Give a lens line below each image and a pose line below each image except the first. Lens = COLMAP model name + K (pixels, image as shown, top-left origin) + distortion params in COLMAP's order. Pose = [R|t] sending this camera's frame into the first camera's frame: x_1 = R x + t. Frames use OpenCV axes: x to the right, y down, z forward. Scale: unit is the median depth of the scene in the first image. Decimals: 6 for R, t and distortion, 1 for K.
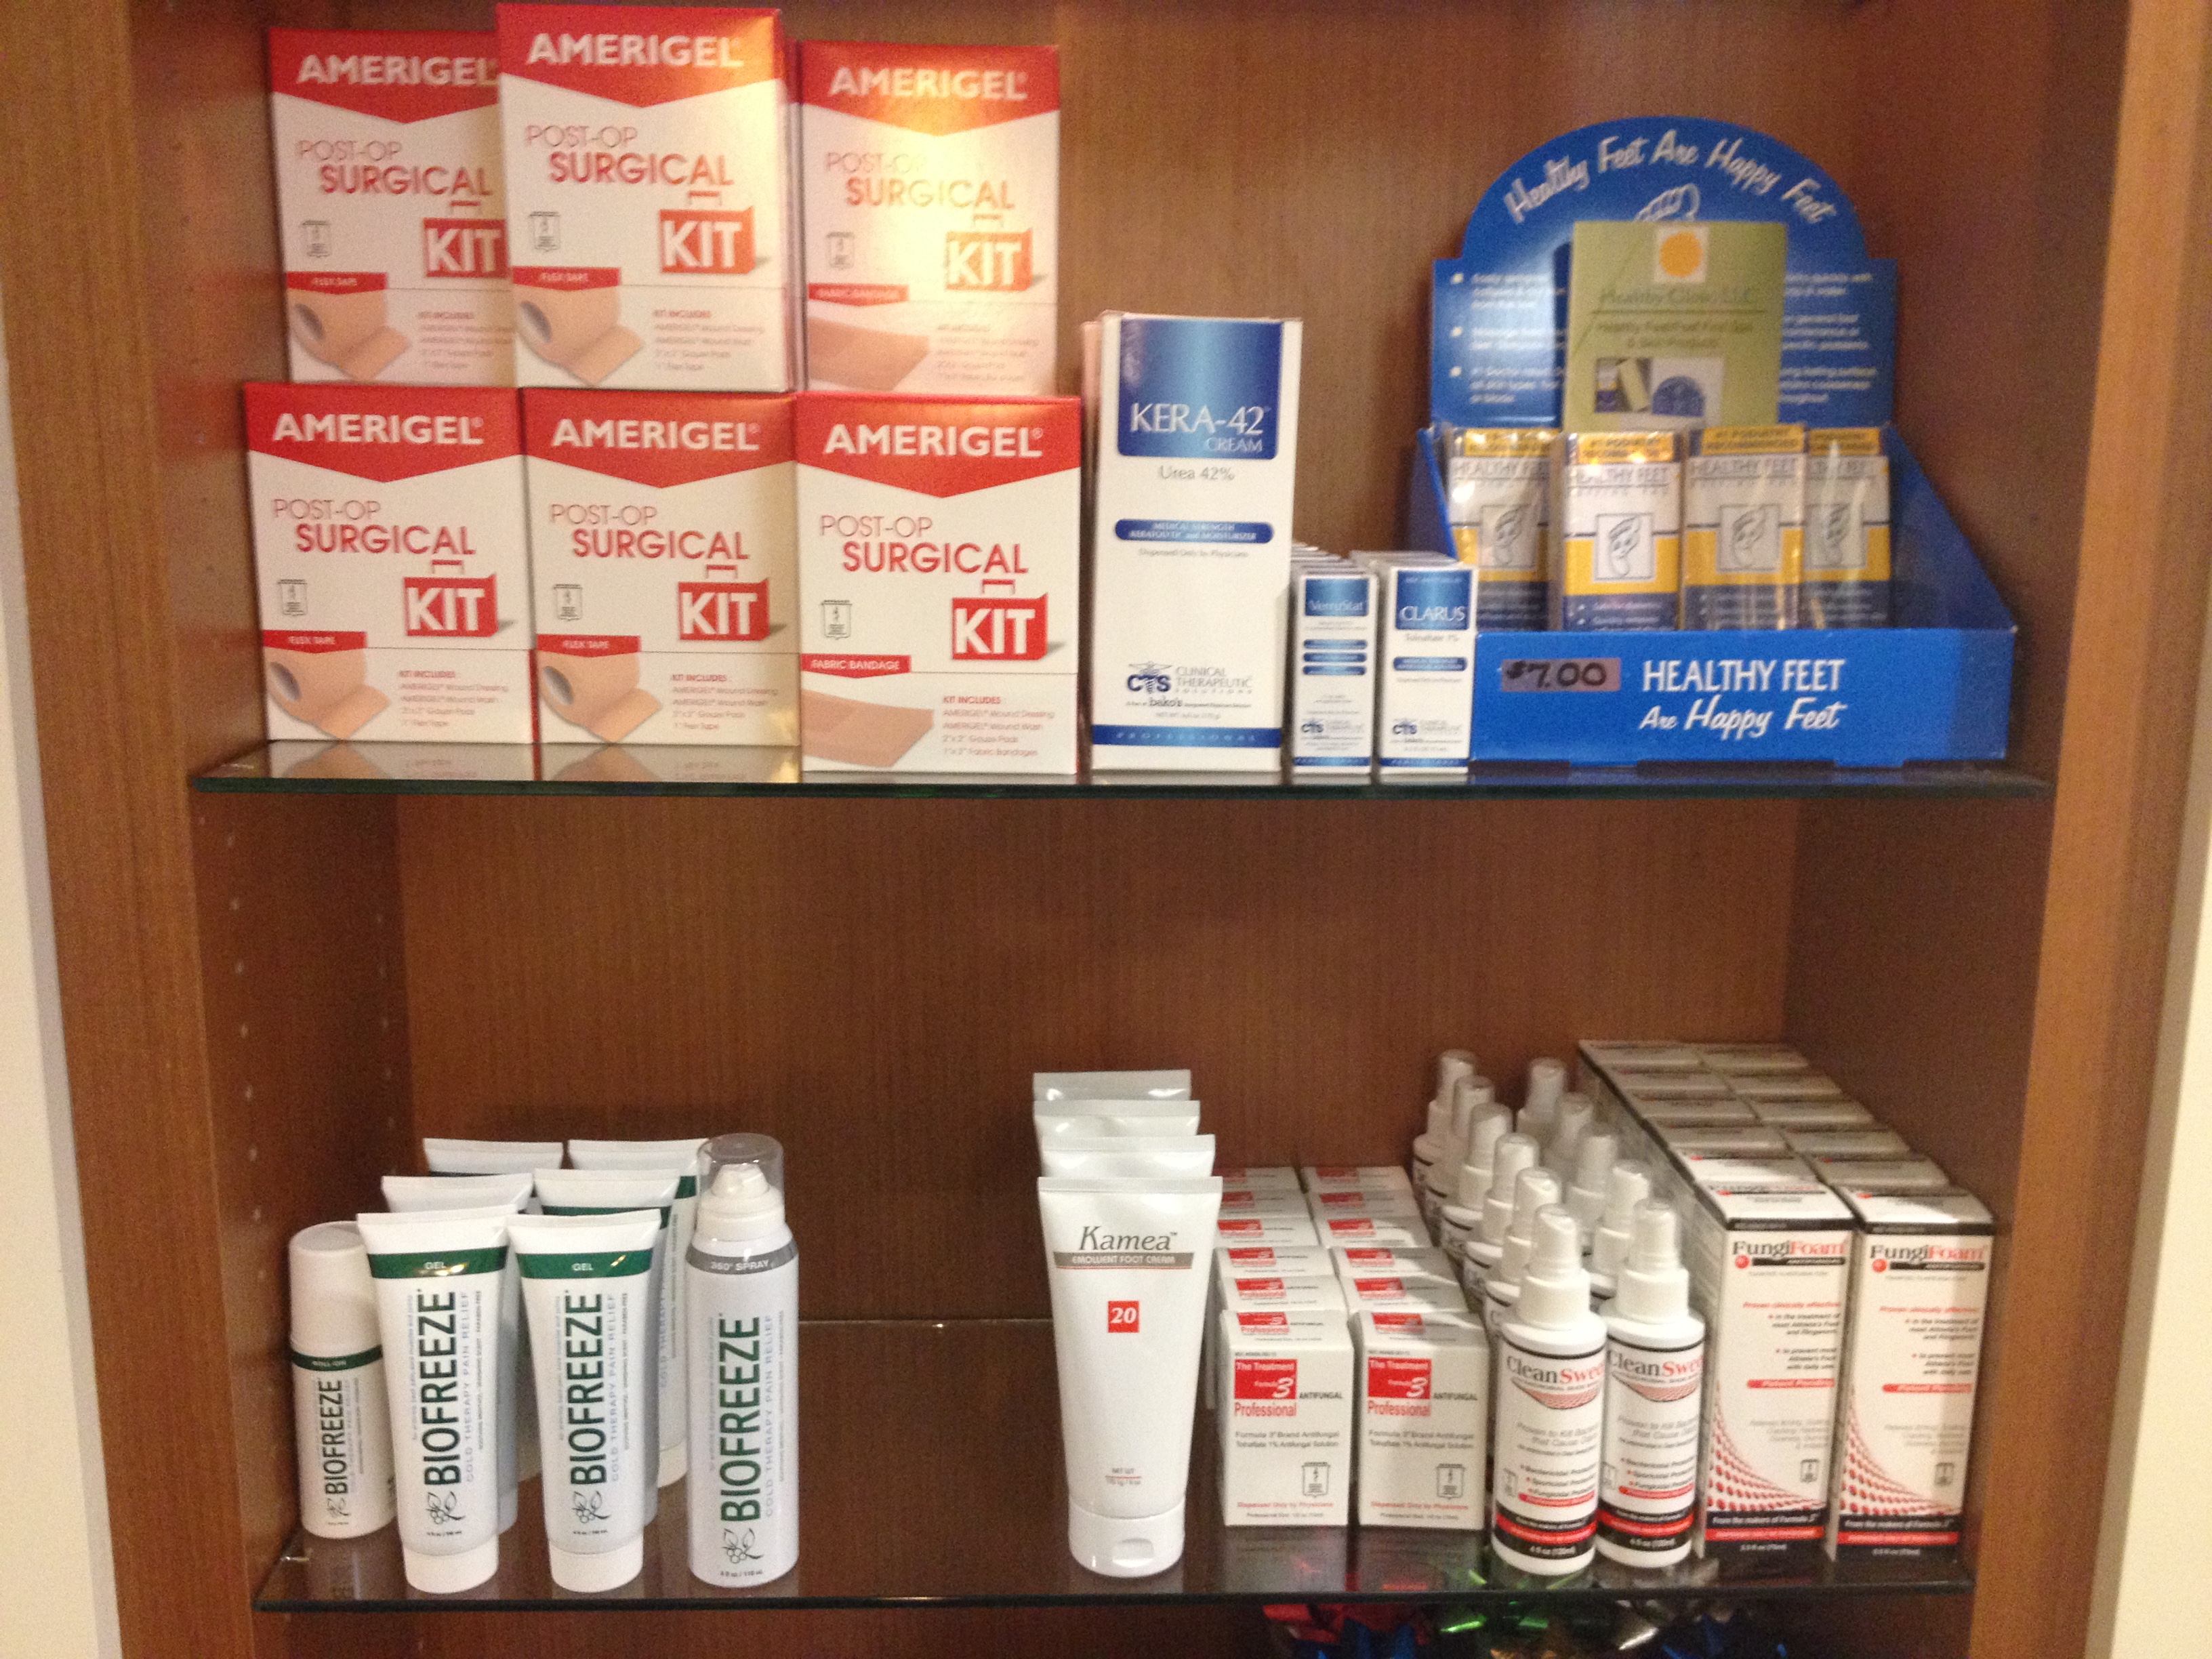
lens RADIAL K [[2031.7, 0, 1099.7], [0, 2031.7, 834.5], [0, 0, 1]] dist [0.119886, -0.406298]
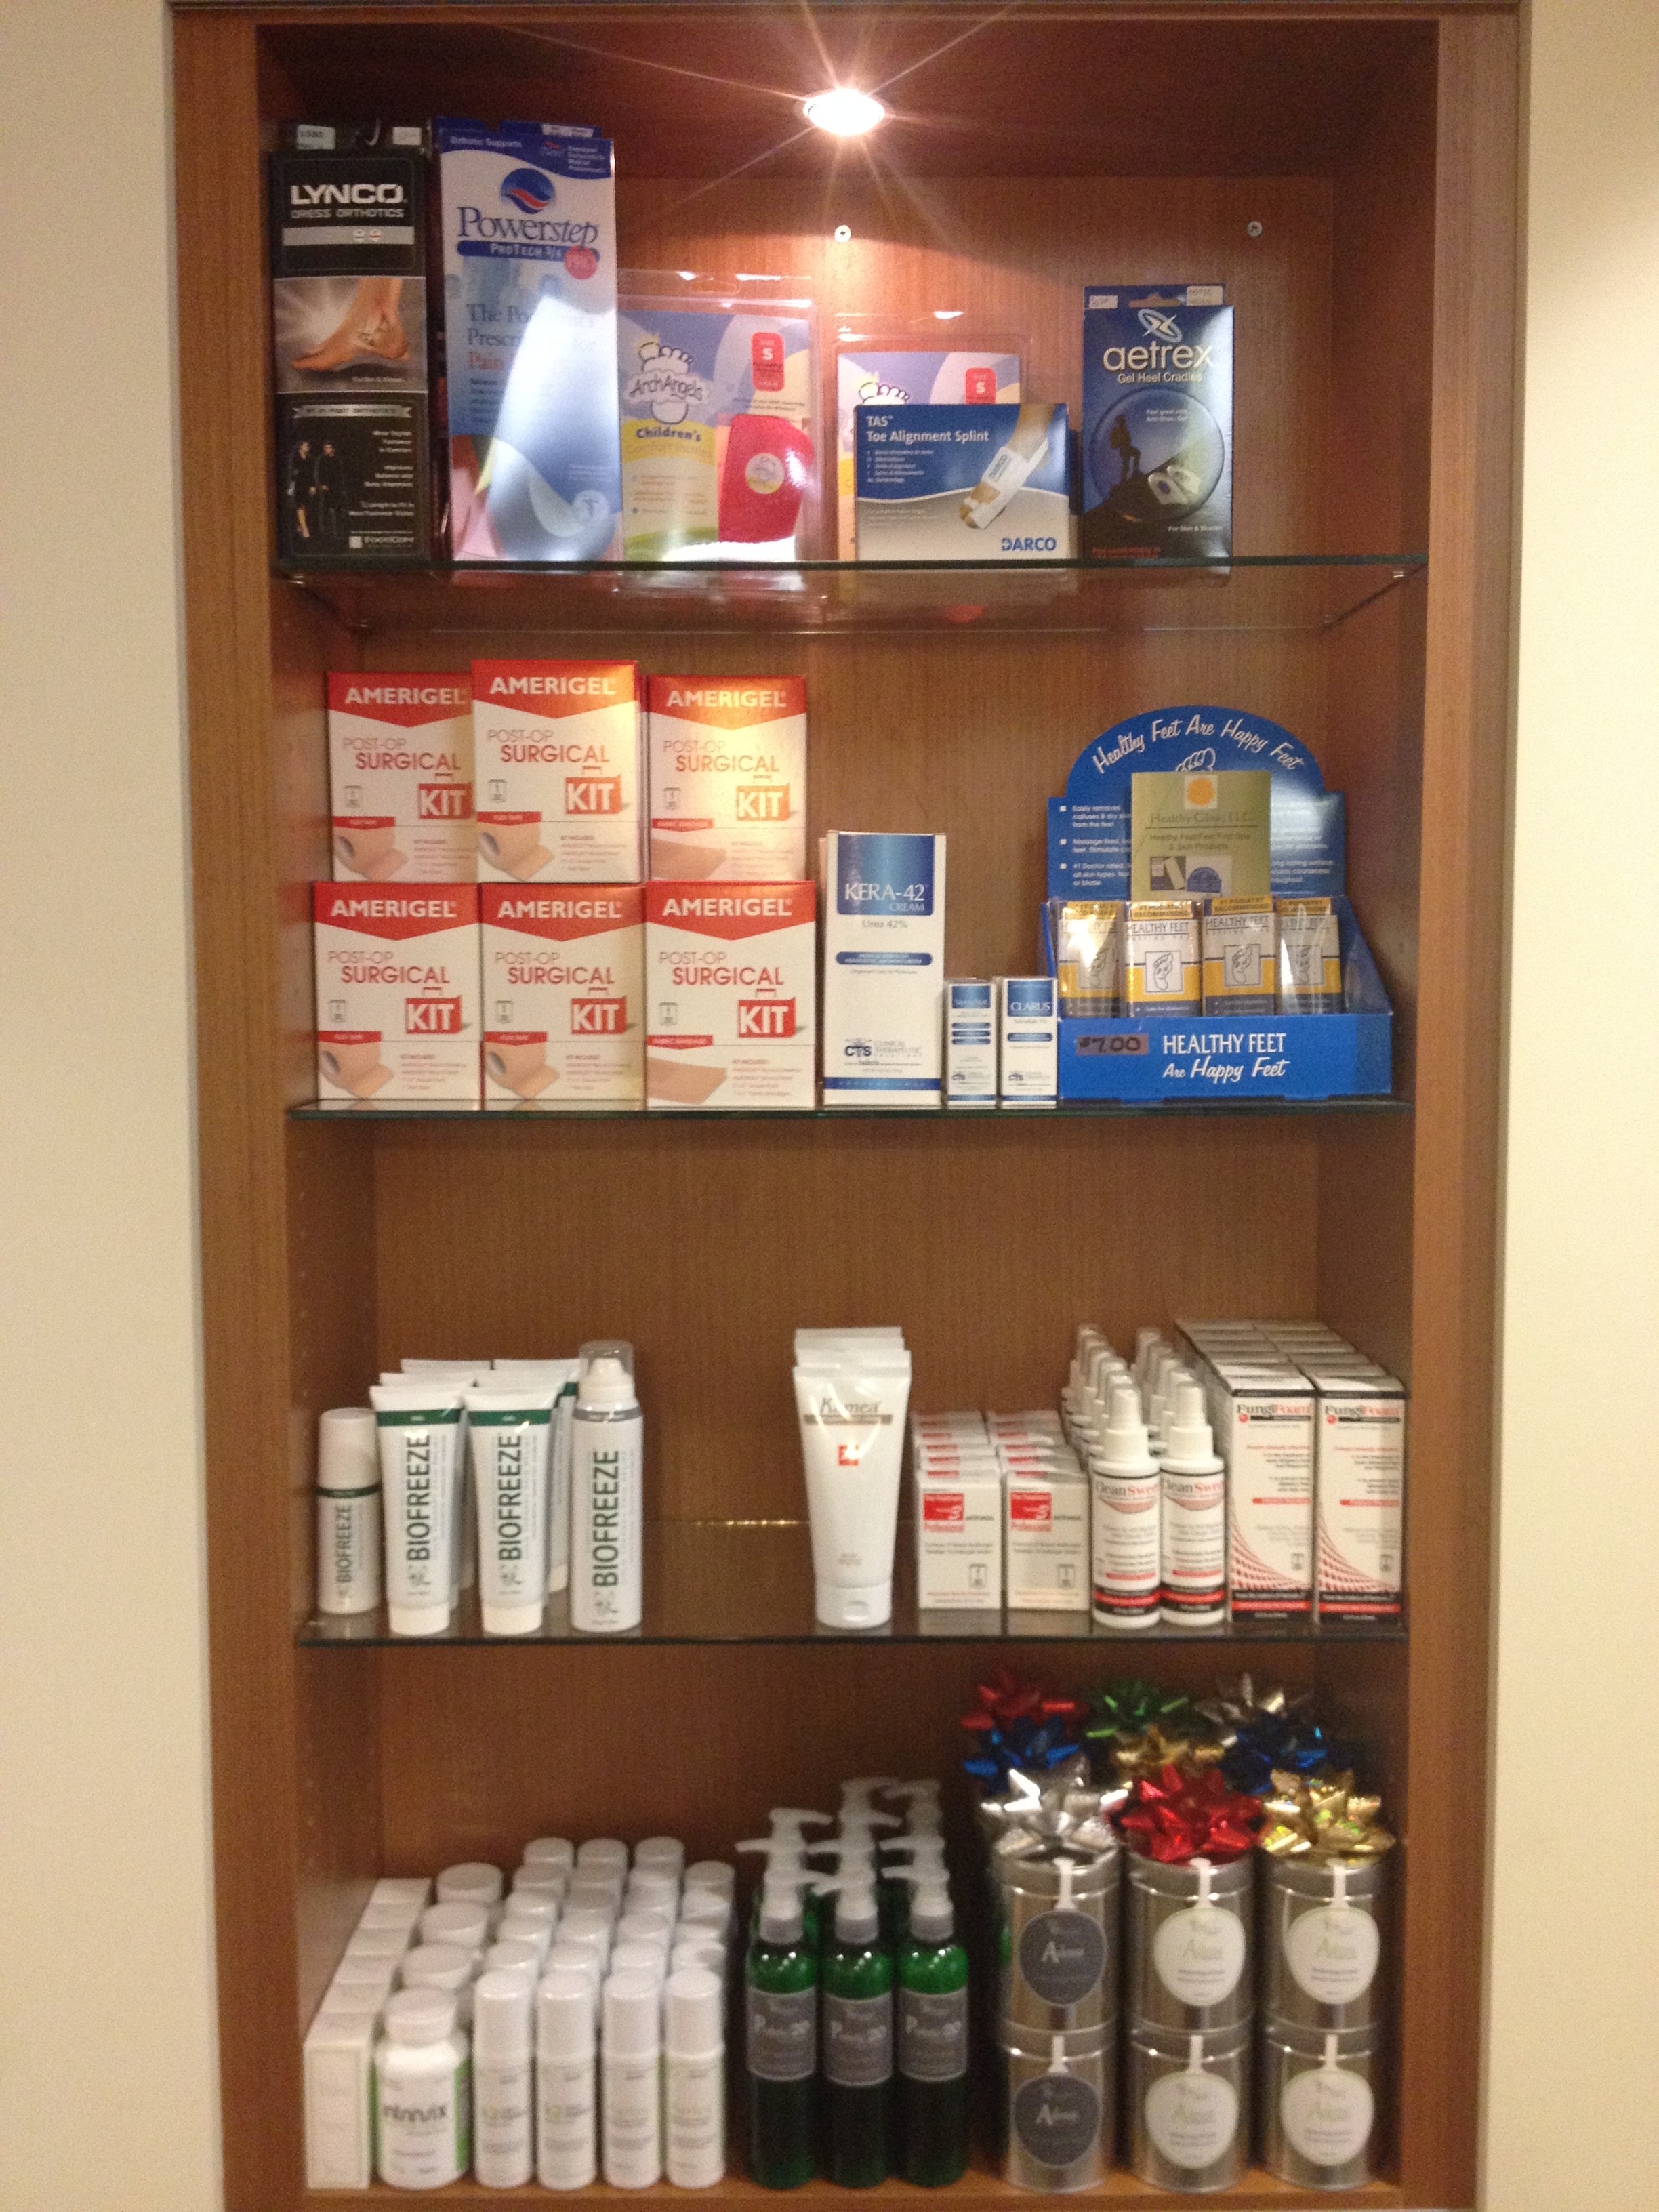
lens RADIAL K [[2243.2, 0, 829.5], [0, 2243.2, 1106.0], [0, 0, 1]] dist [0.002758, 0.003191]
pose [[0.998878, -0.010740, -0.046116, 0.079382], [0.004475, 0.990988, -0.133873, 0.200158], [0.047139, 0.133516, 0.989925, -0.740712]]
